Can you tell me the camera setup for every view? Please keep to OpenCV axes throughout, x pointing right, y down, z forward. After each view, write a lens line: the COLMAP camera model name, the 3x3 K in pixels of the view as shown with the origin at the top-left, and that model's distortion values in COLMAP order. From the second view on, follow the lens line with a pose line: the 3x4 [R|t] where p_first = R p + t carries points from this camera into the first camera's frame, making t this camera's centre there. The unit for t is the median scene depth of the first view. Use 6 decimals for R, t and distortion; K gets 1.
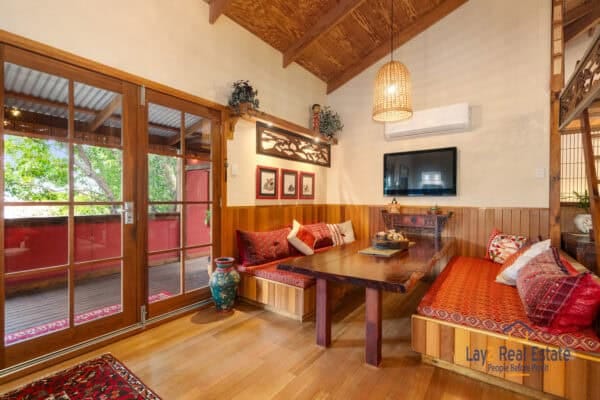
lens RADIAL K [[266.1, 0, 299.6], [0, 266.1, 200.5], [0, 0, 1]] dist [-0.011721, -0.000228]
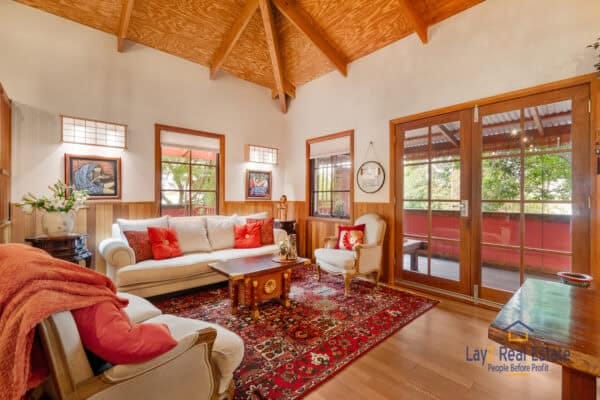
lens RADIAL K [[266.1, 0, 301.8], [0, 266.1, 197.8], [0, 0, 1]] dist [-0.011721, -0.000228]
pose [[-0.183254, -0.000603, -0.983065, 0.584092], [-0.004105, 0.999992, 0.000151, -0.003629], [0.983057, 0.004063, -0.183255, 0.324350]]
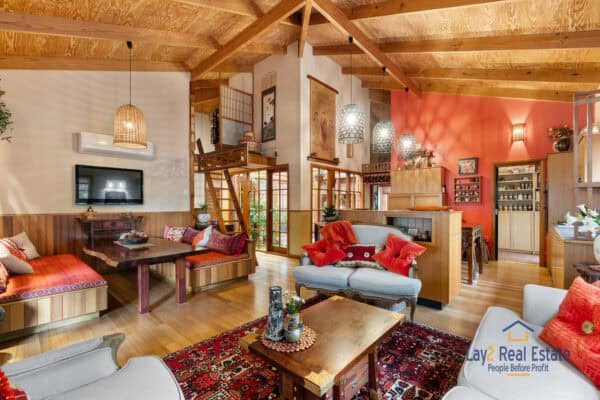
lens RADIAL K [[266.1, 0, 298.1], [0, 266.1, 203.1], [0, 0, 1]] dist [-0.011721, -0.000228]
pose [[0.105831, -0.000112, 0.994384, -0.840107], [0.002753, 0.999996, -0.000180, -0.025855], [-0.994380, 0.002756, 0.105831, 0.020412]]
